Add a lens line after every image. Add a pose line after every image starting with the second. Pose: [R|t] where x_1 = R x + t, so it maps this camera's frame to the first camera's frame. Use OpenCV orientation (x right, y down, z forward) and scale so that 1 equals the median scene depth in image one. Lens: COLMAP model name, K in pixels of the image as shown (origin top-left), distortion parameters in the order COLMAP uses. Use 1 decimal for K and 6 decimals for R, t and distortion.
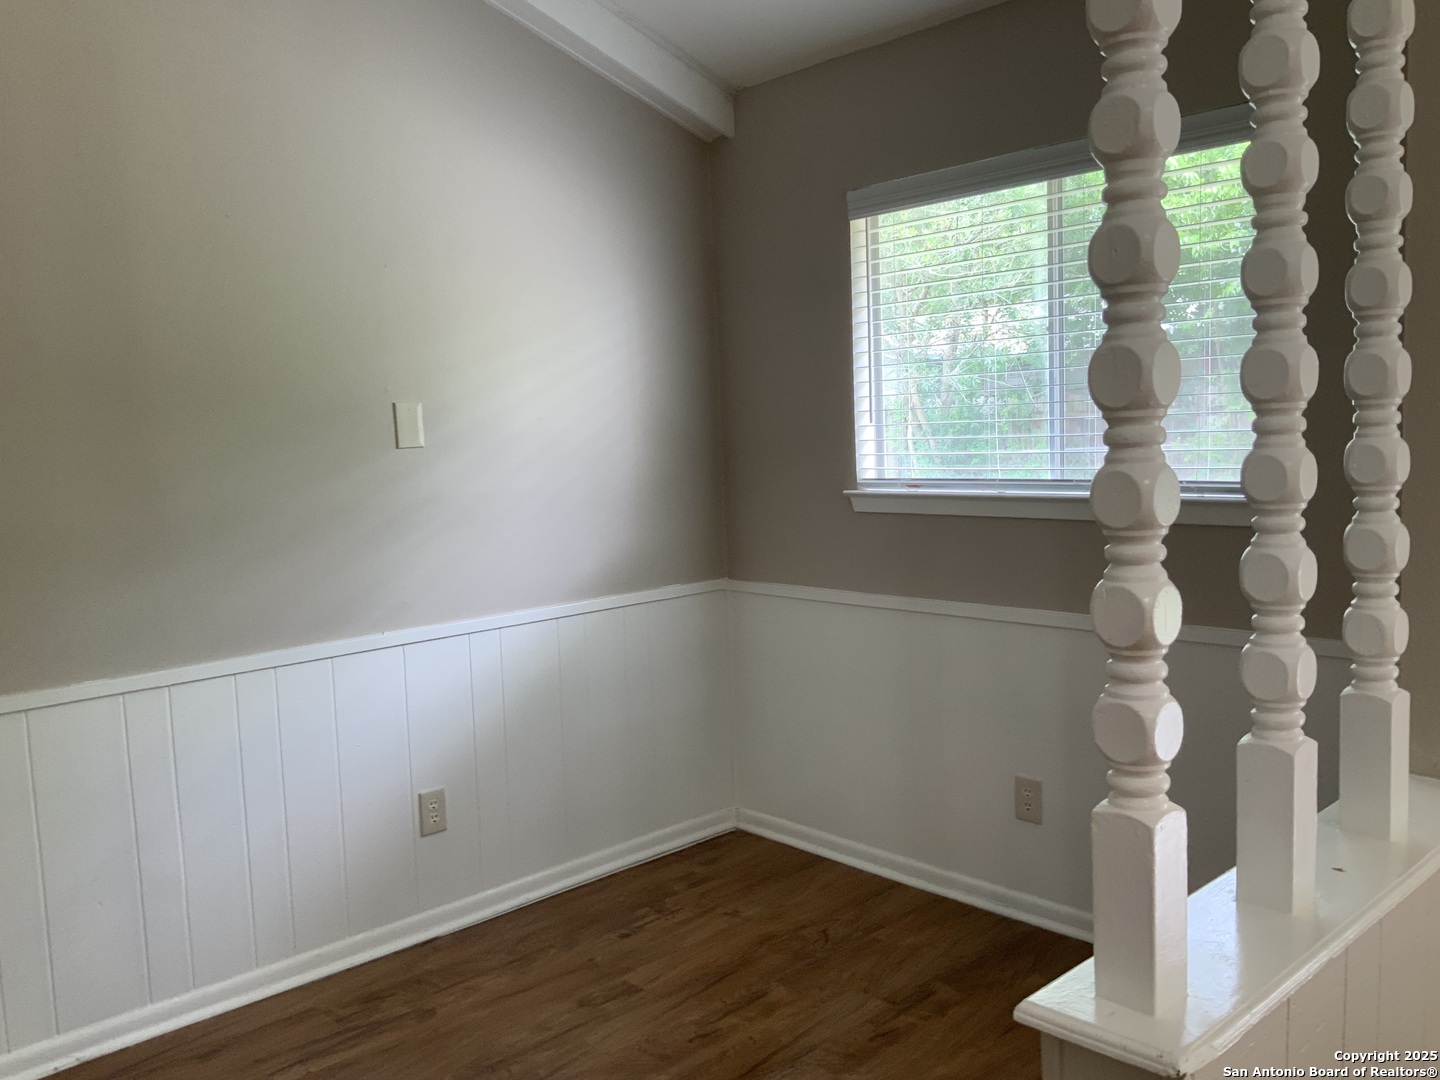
lens RADIAL K [[1199.2, 0, 720.0], [0, 1199.2, 540.0], [0, 0, 1]] dist [0.078357, -0.133738]
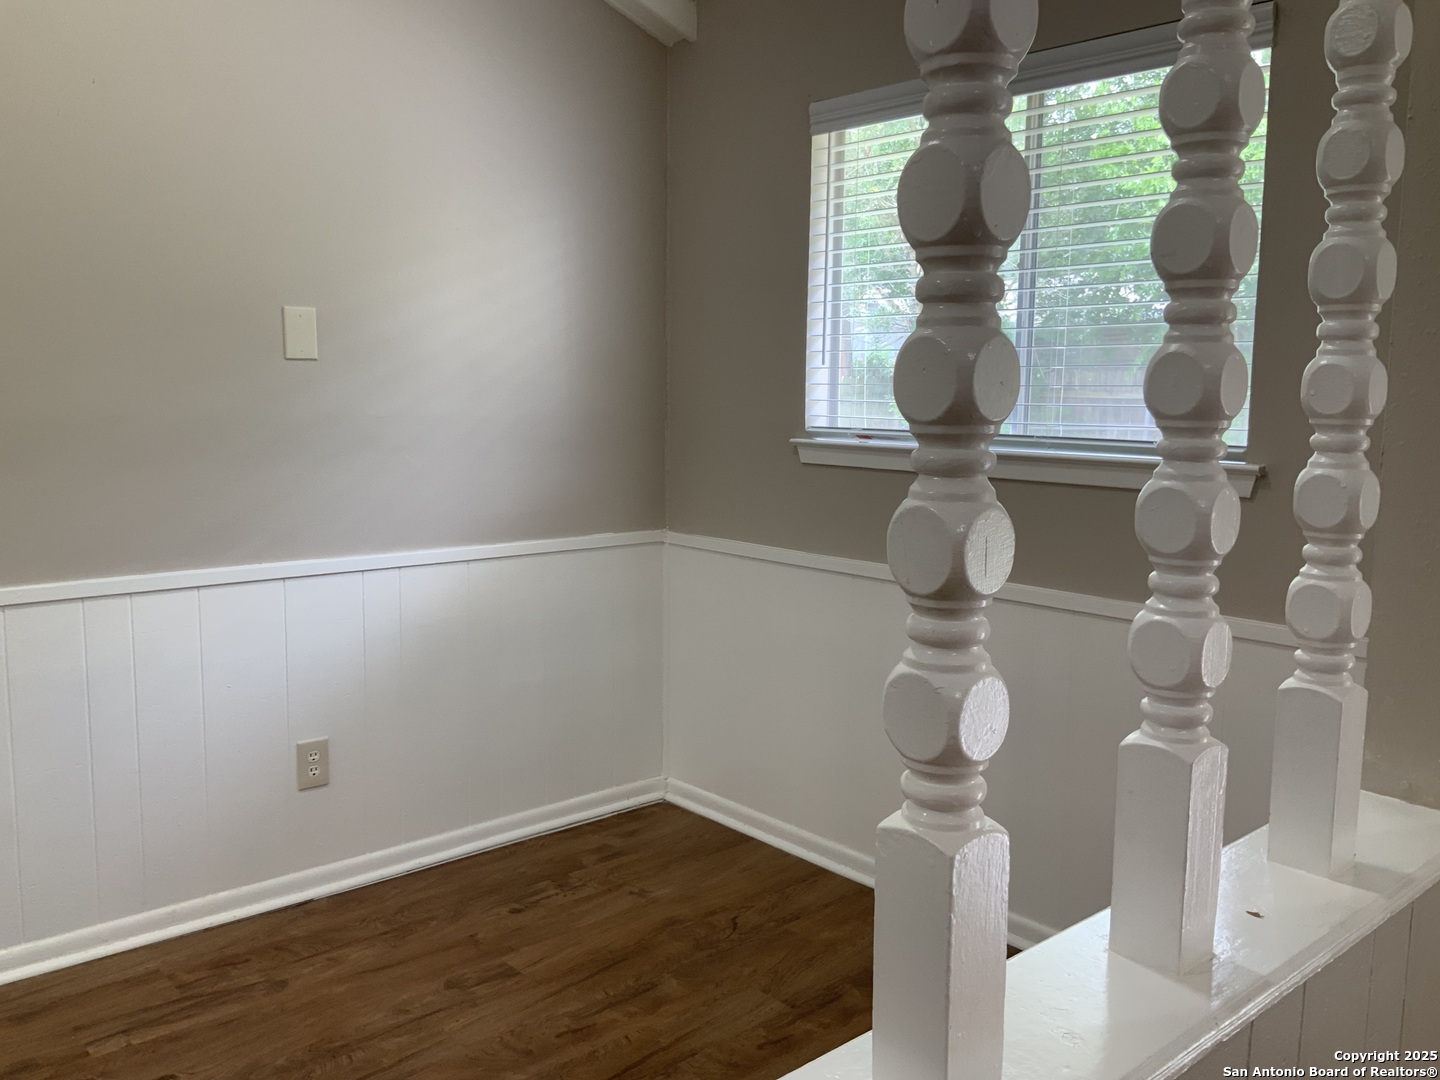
lens RADIAL K [[1199.2, 0, 720.0], [0, 1199.2, 540.0], [0, 0, 1]] dist [0.078357, -0.133738]
pose [[0.998307, 0.056811, -0.012456, 0.074935], [-0.056440, 0.998004, 0.028316, 0.014647], [0.014039, -0.027565, 0.999521, 0.105006]]
